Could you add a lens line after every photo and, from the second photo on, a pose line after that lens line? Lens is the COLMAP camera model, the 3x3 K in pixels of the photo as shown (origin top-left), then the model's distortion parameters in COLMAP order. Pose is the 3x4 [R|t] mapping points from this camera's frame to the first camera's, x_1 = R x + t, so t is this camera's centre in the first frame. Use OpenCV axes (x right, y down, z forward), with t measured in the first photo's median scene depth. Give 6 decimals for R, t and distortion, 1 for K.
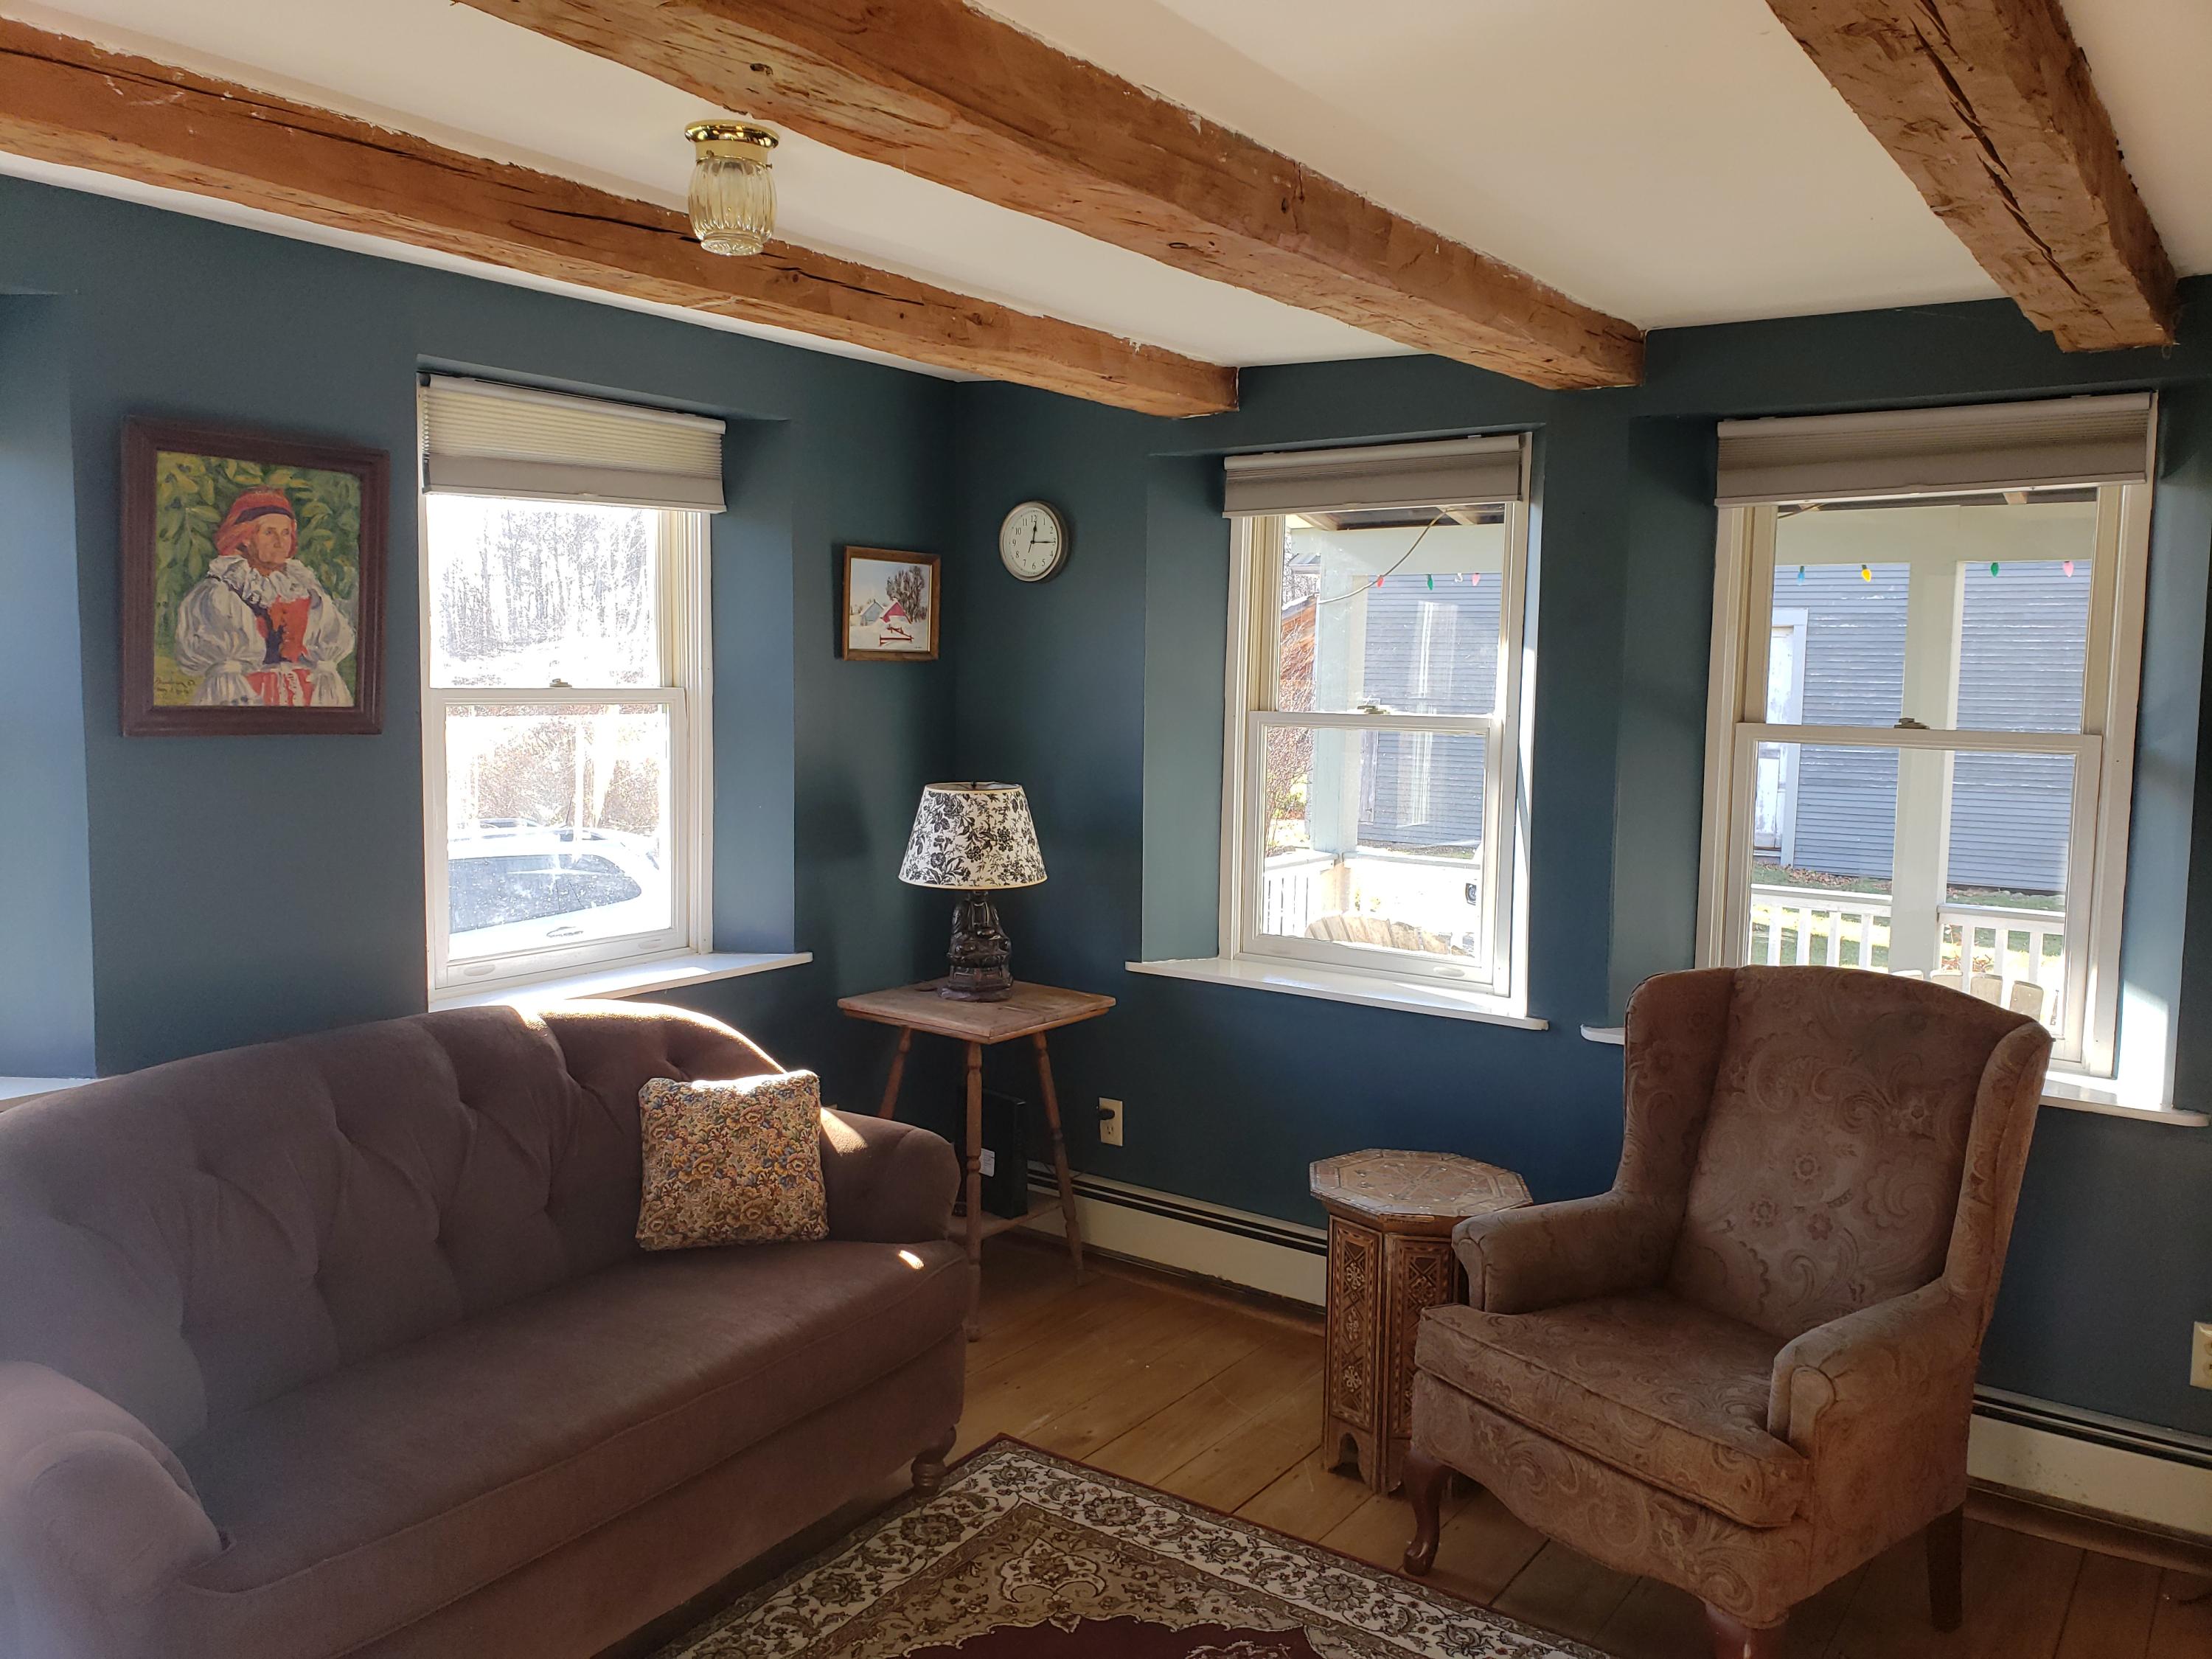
lens RADIAL K [[1708.6, 0, 1079.5], [0, 1708.6, 836.6], [0, 0, 1]] dist [-0.003276, 0.014487]
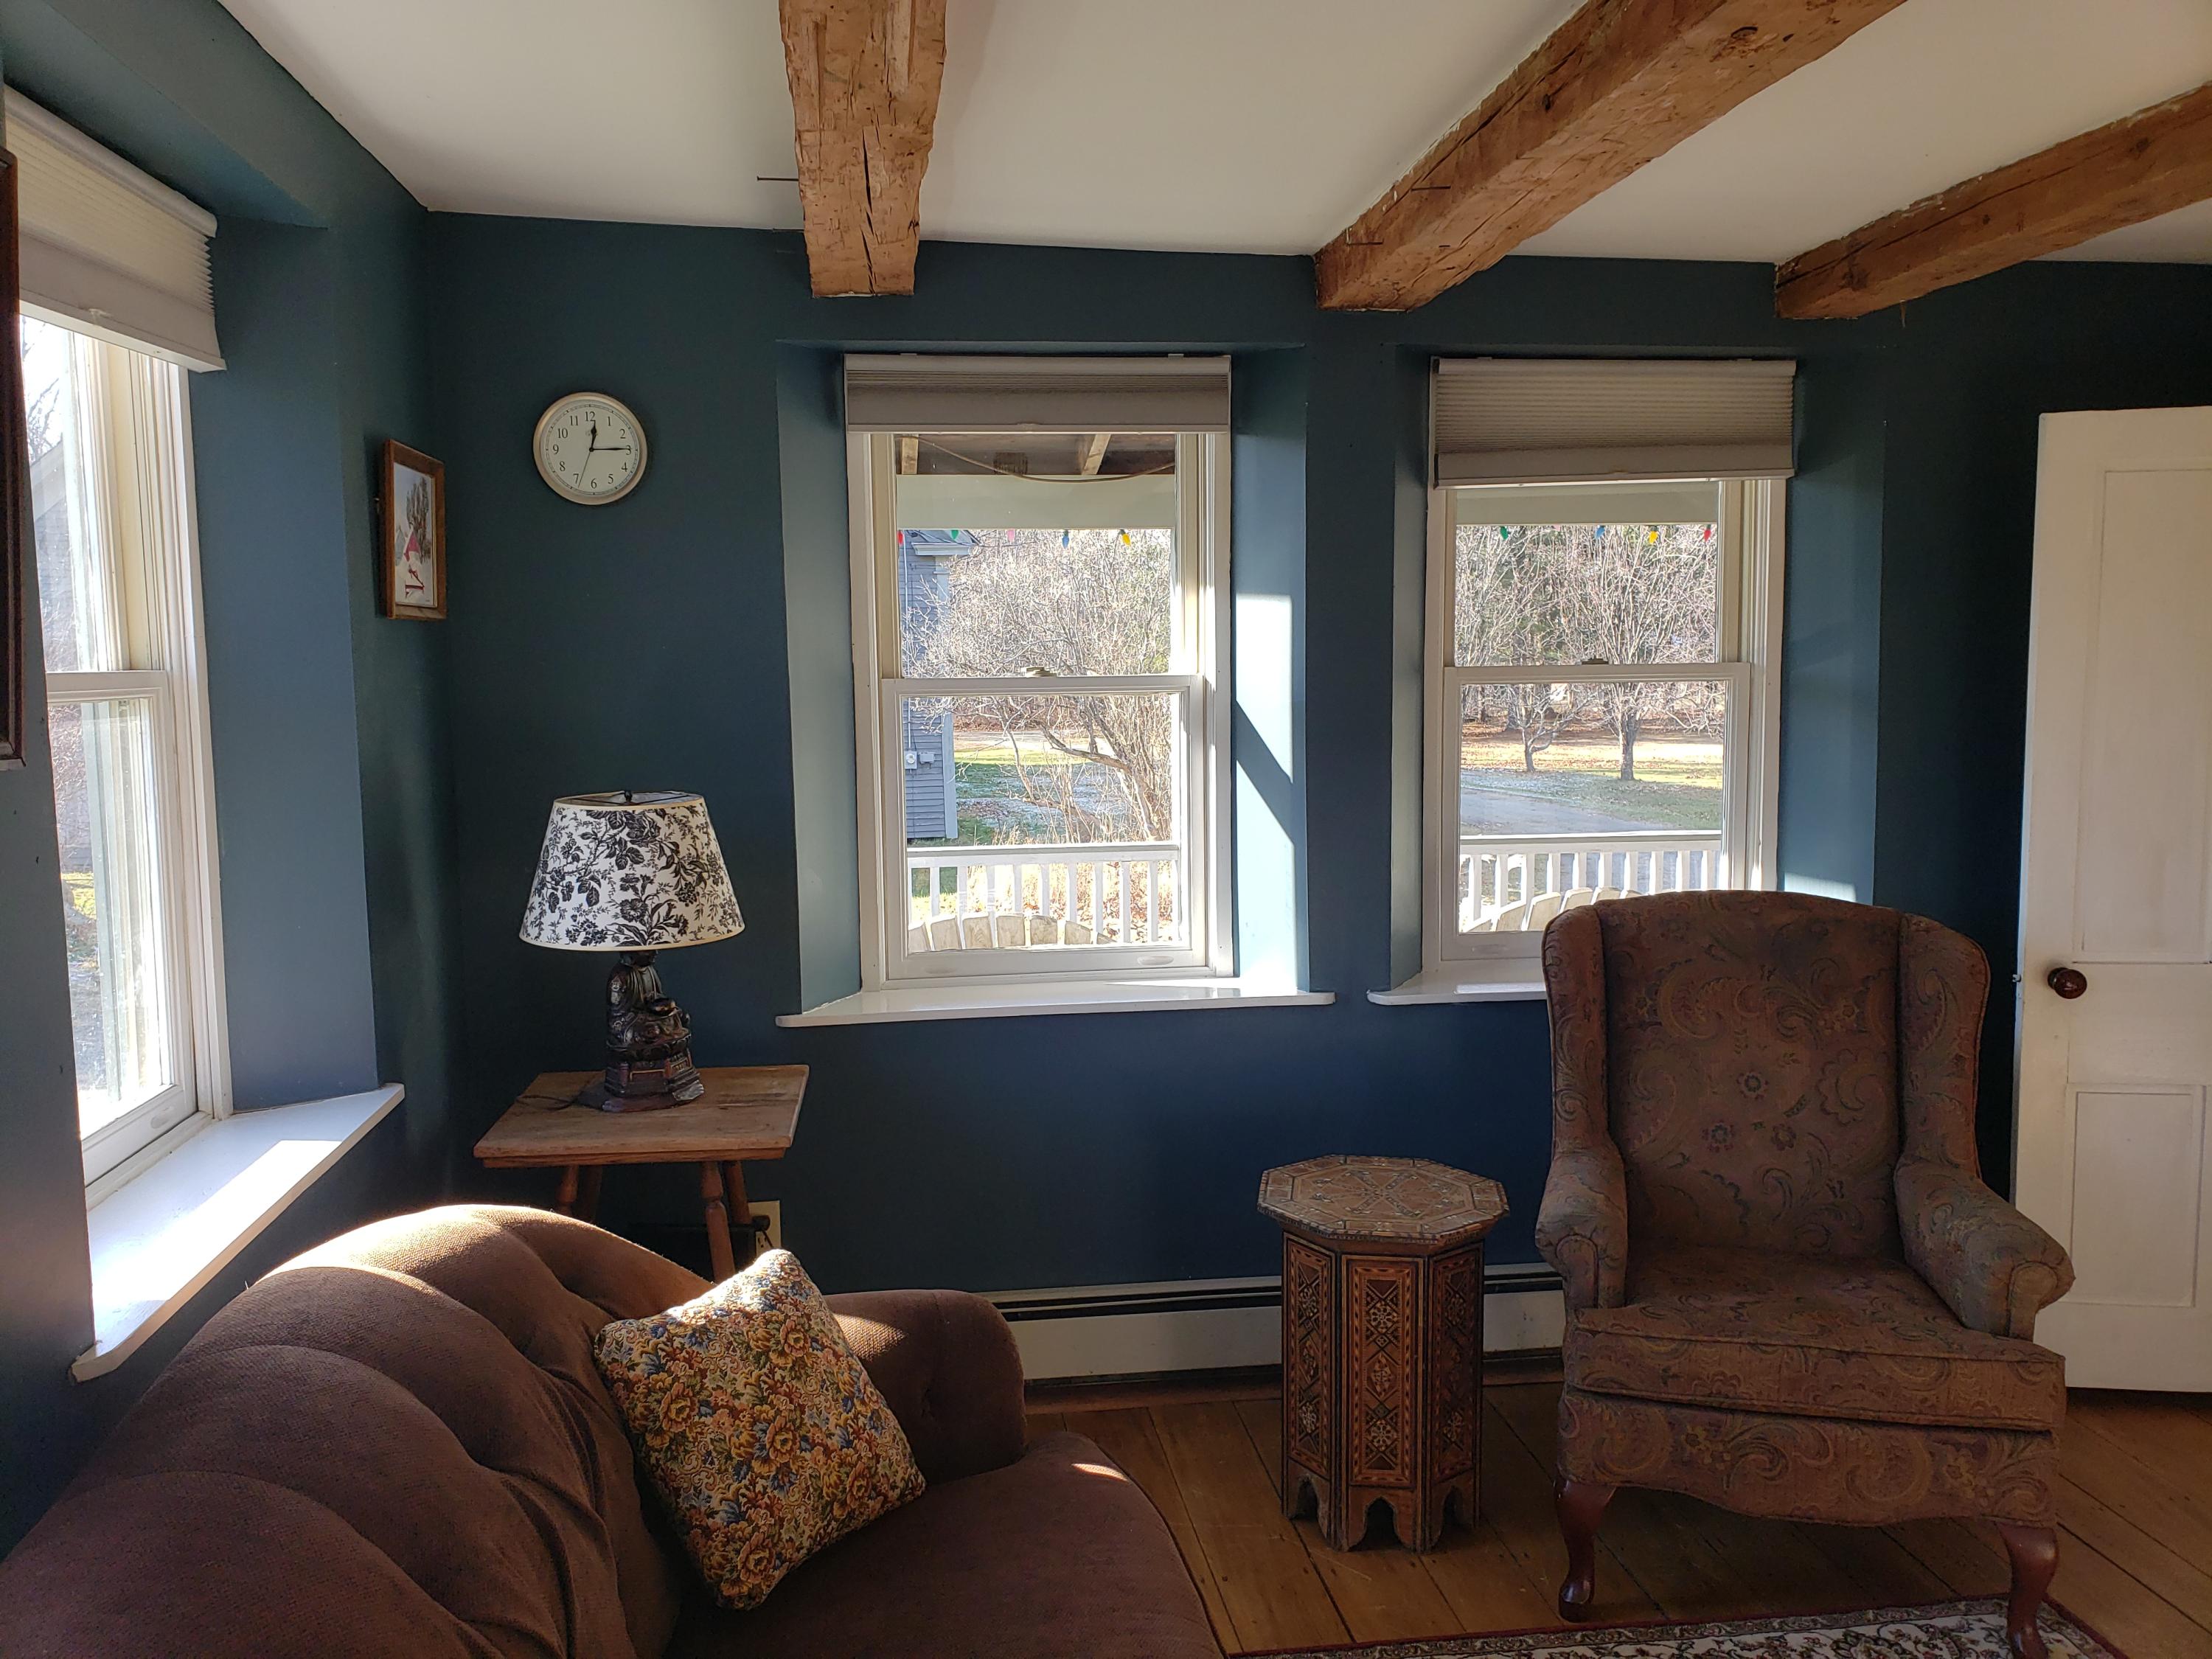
lens RADIAL K [[1736.2, 0, 1106.0], [0, 1736.2, 829.5], [0, 0, 1]] dist [0.025109, 0.002968]
pose [[0.721918, -0.098694, 0.684904, -0.558961], [0.090591, 0.994738, 0.047854, -0.045615], [-0.686023, 0.027499, 0.727060, 0.487080]]
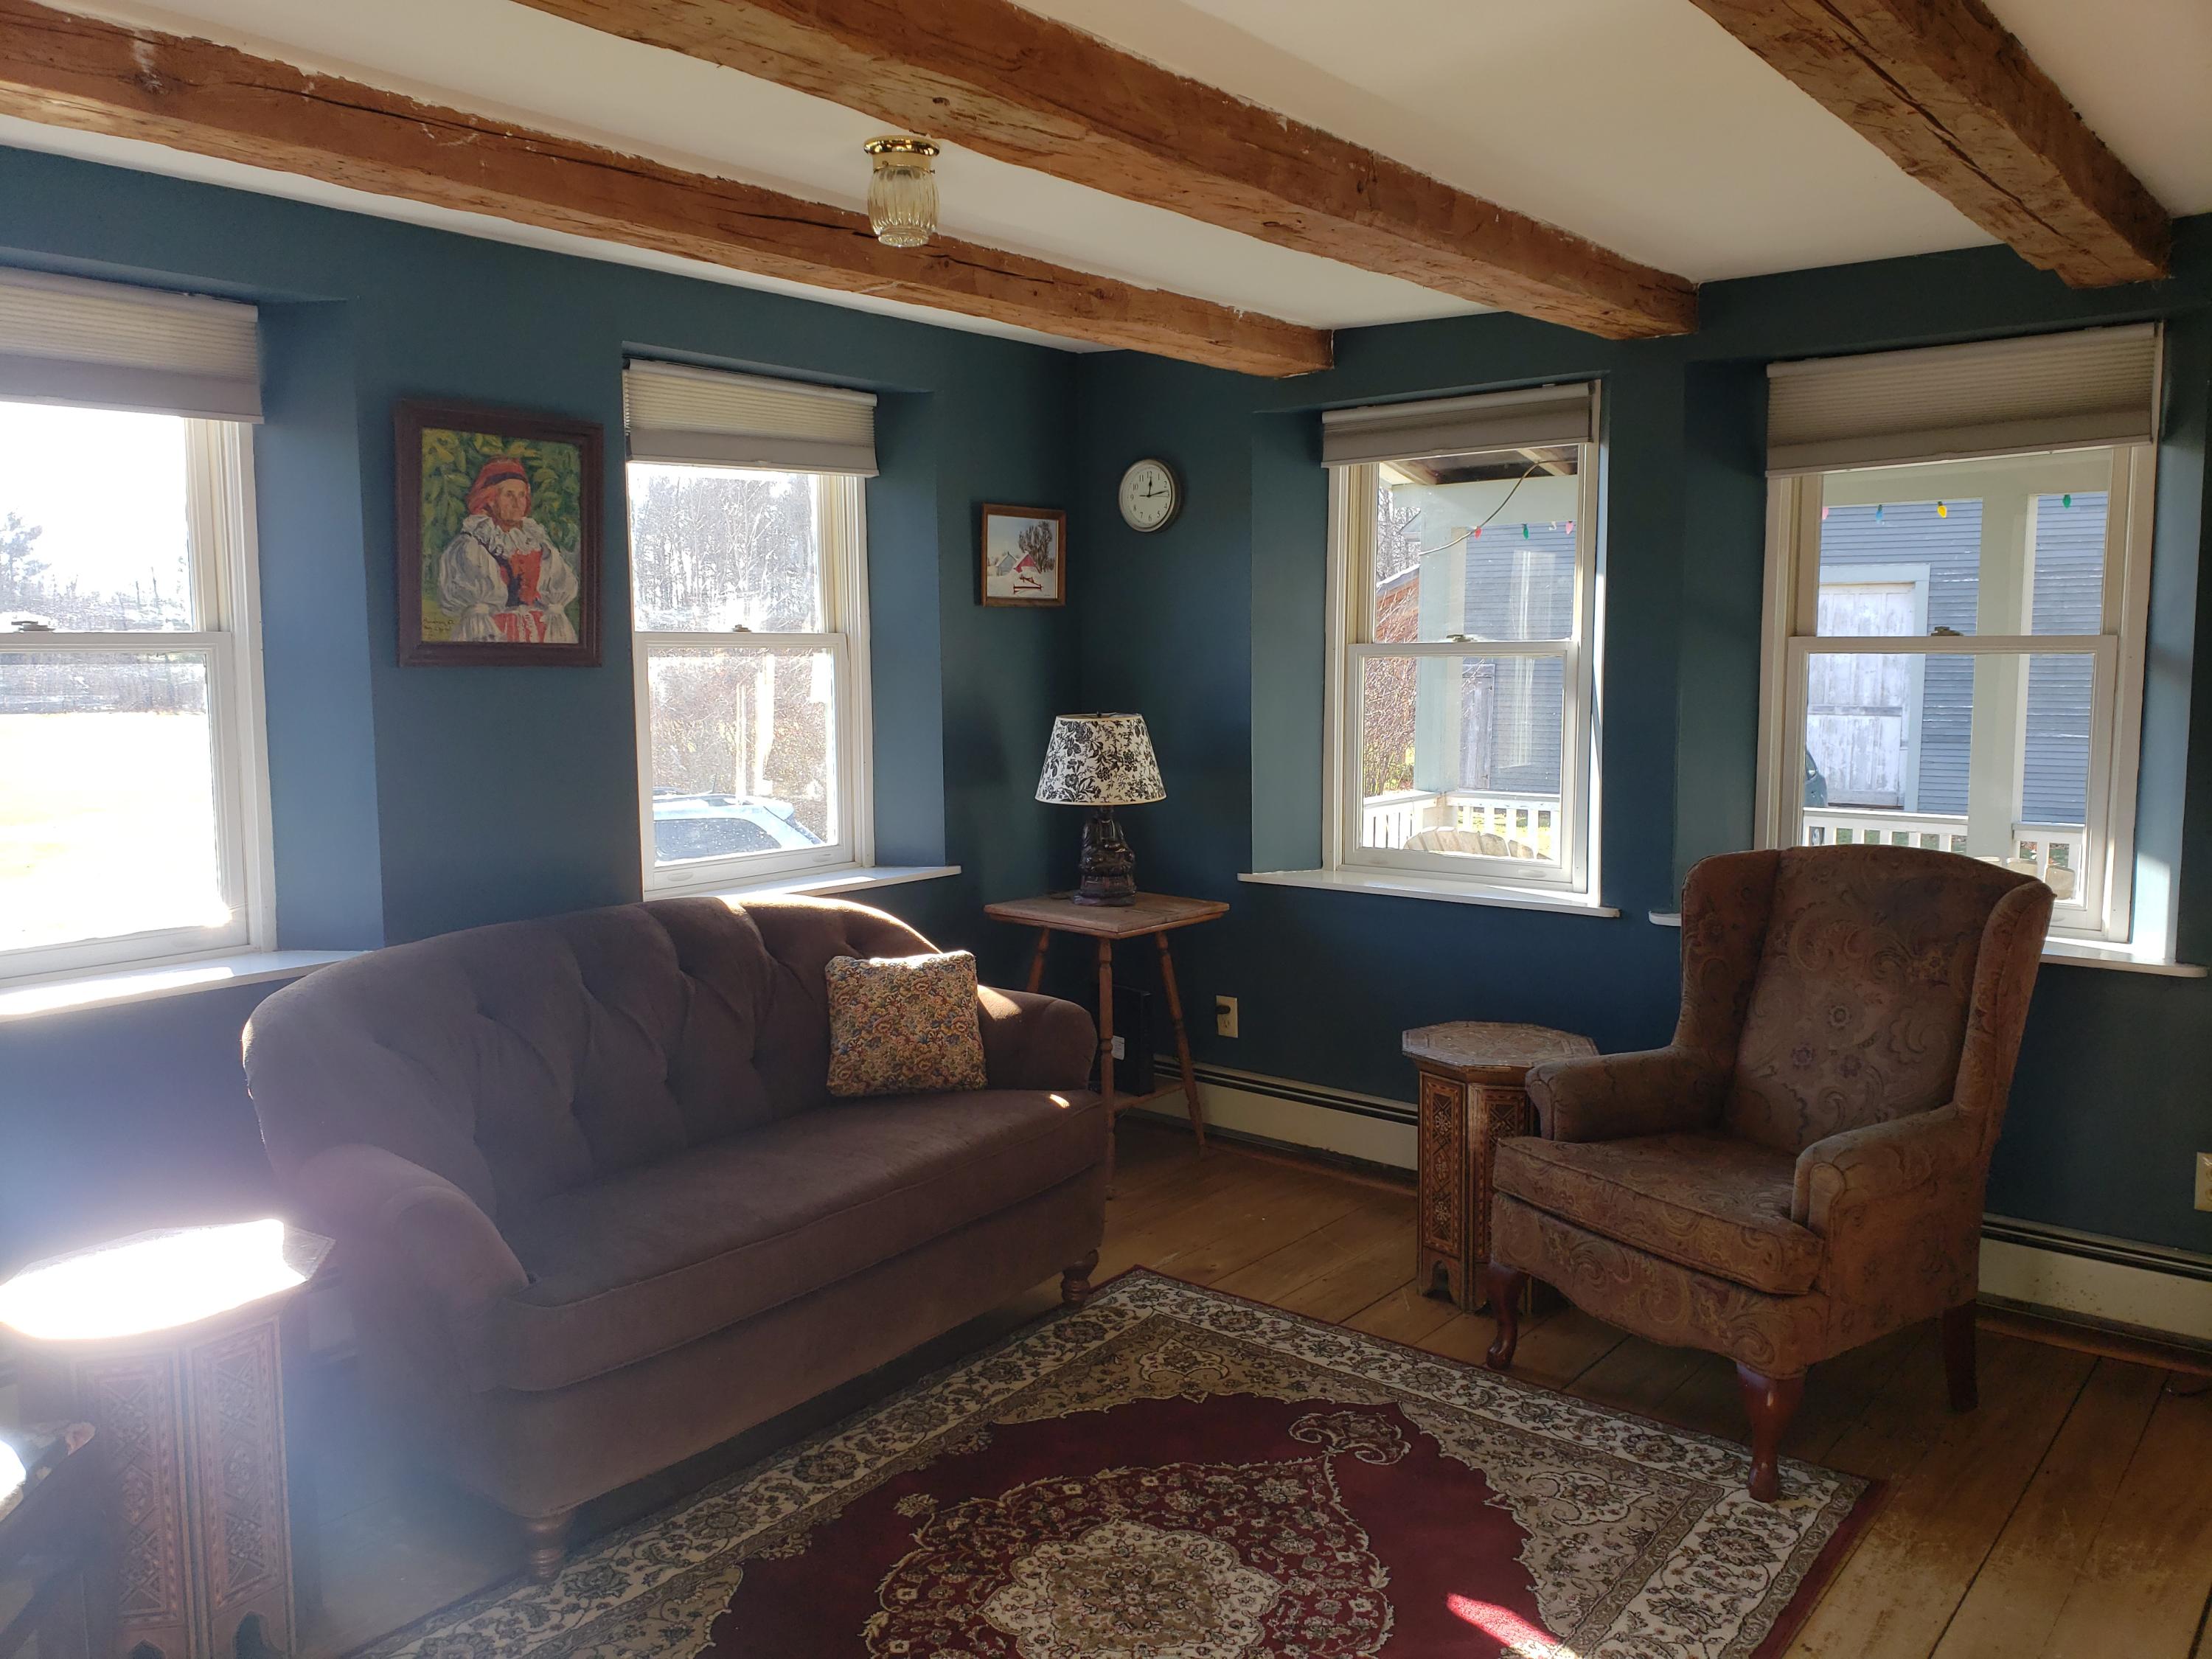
lens RADIAL K [[1708.3, 0, 1098.1], [0, 1708.3, 852.7], [0, 0, 1]] dist [0.009829, -0.001431]
pose [[0.998182, -0.015902, -0.058132, -0.000457], [0.017043, 0.999670, 0.019197, 0.053364], [0.057808, -0.020153, 0.998124, -0.164219]]
